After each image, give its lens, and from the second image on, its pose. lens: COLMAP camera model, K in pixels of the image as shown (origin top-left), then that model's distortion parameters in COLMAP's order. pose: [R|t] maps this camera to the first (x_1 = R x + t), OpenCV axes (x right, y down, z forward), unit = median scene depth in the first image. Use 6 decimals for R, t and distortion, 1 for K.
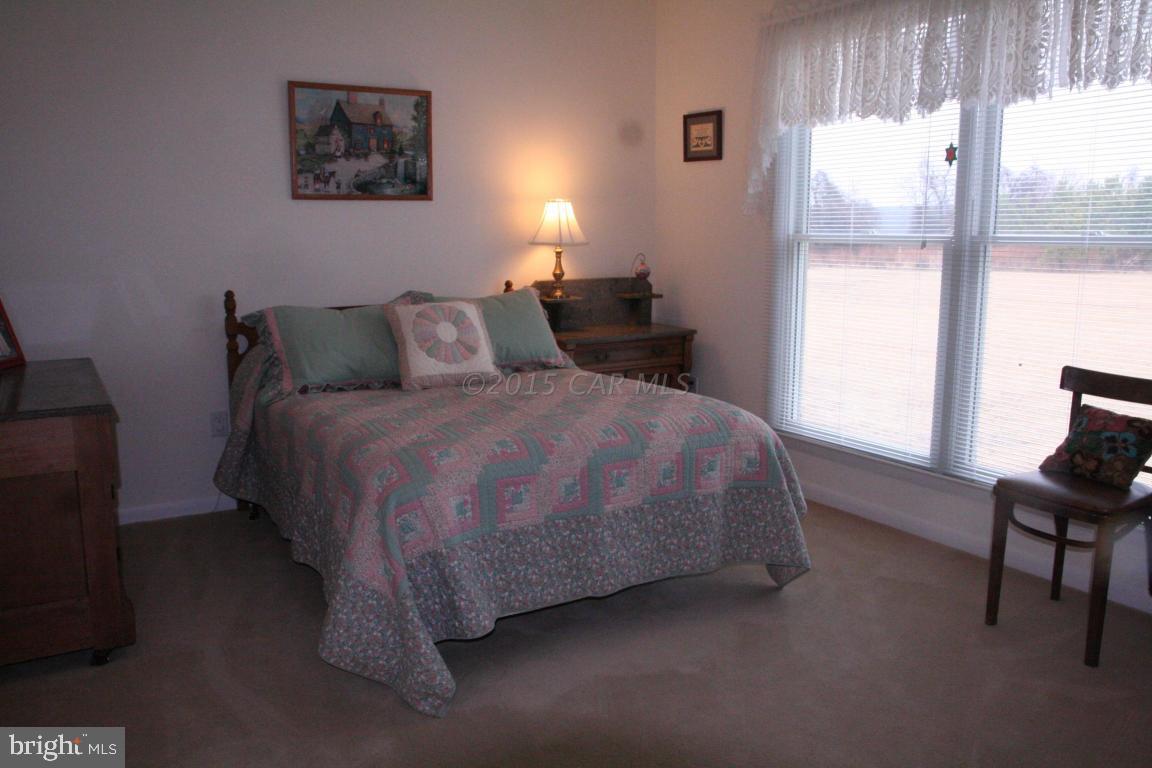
lens RADIAL K [[911.5, 0, 579.0], [0, 911.5, 384.6], [0, 0, 1]] dist [-0.080795, 0.085646]
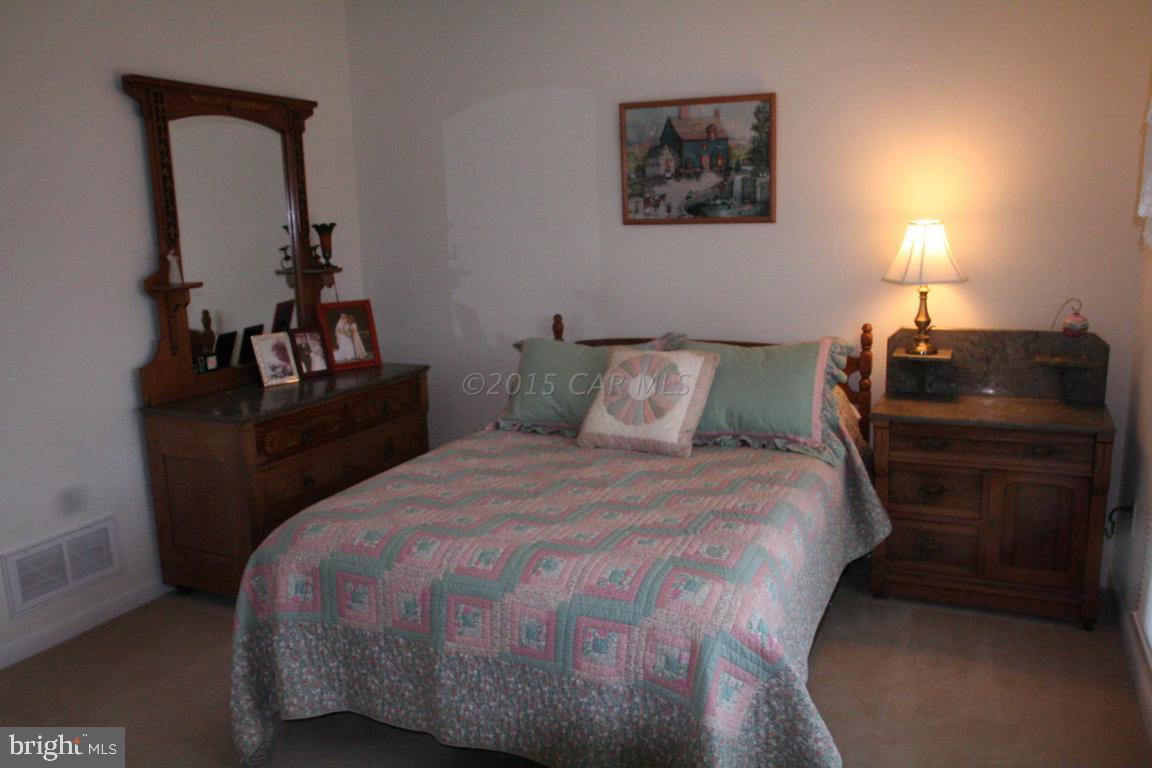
lens RADIAL K [[911.5, 0, 577.5], [0, 911.5, 385.1], [0, 0, 1]] dist [-0.080795, 0.085646]
pose [[0.568503, 0.145782, -0.809662, 0.464583], [-0.114620, 0.988611, 0.097522, -0.122044], [0.814658, 0.037361, 0.578738, 0.391294]]
